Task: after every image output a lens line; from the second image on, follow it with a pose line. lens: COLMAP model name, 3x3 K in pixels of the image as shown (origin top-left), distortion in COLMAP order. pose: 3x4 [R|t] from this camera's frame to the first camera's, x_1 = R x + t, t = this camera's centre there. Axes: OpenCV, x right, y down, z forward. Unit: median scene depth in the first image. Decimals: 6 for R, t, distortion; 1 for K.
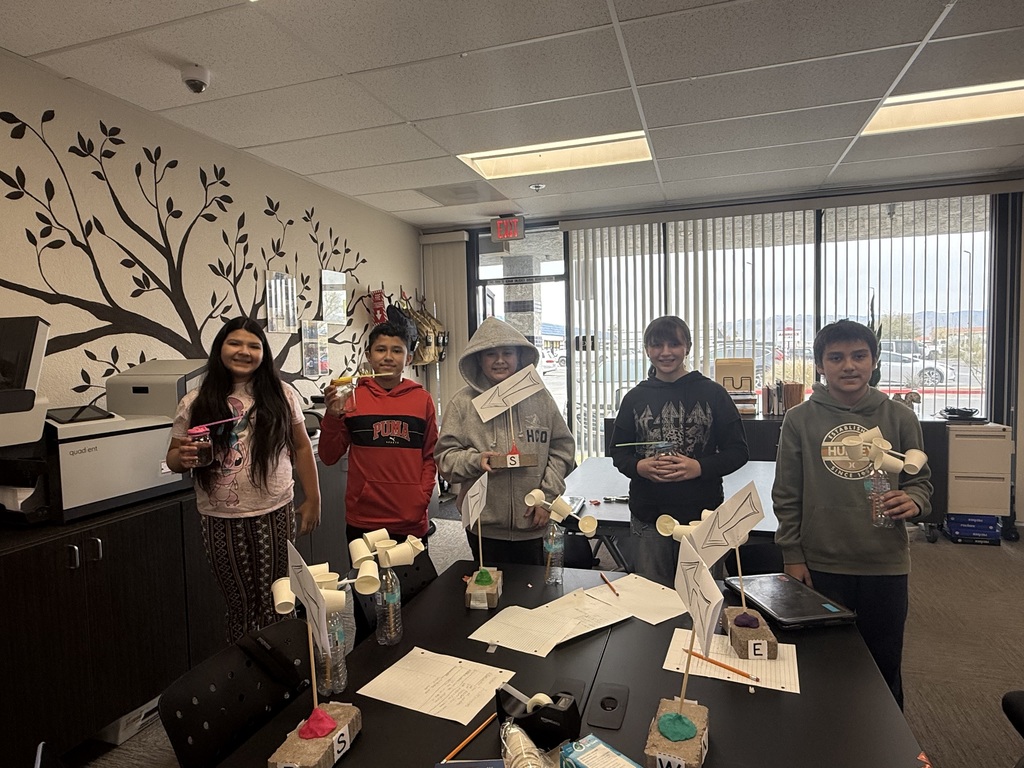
lens RADIAL K [[665.7, 0, 512.0], [0, 665.7, 384.0], [0, 0, 1]] dist [0.000164, 0.000943]
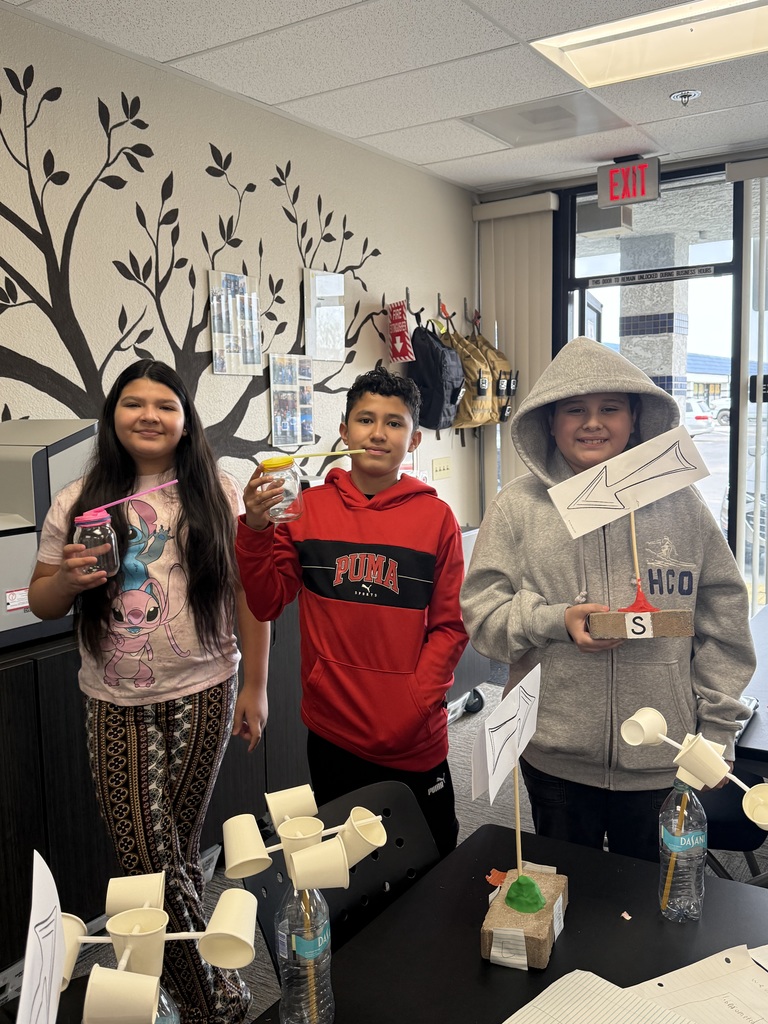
lens RADIAL K [[938.3, 0, 384.0], [0, 938.3, 512.0], [0, 0, 1]] dist [0.175884, -0.374199]
pose [[0.964834, 0.030435, -0.261094, 0.016122], [-0.012412, 0.997442, 0.070401, -0.013144], [0.262568, -0.064684, 0.962743, 0.180775]]
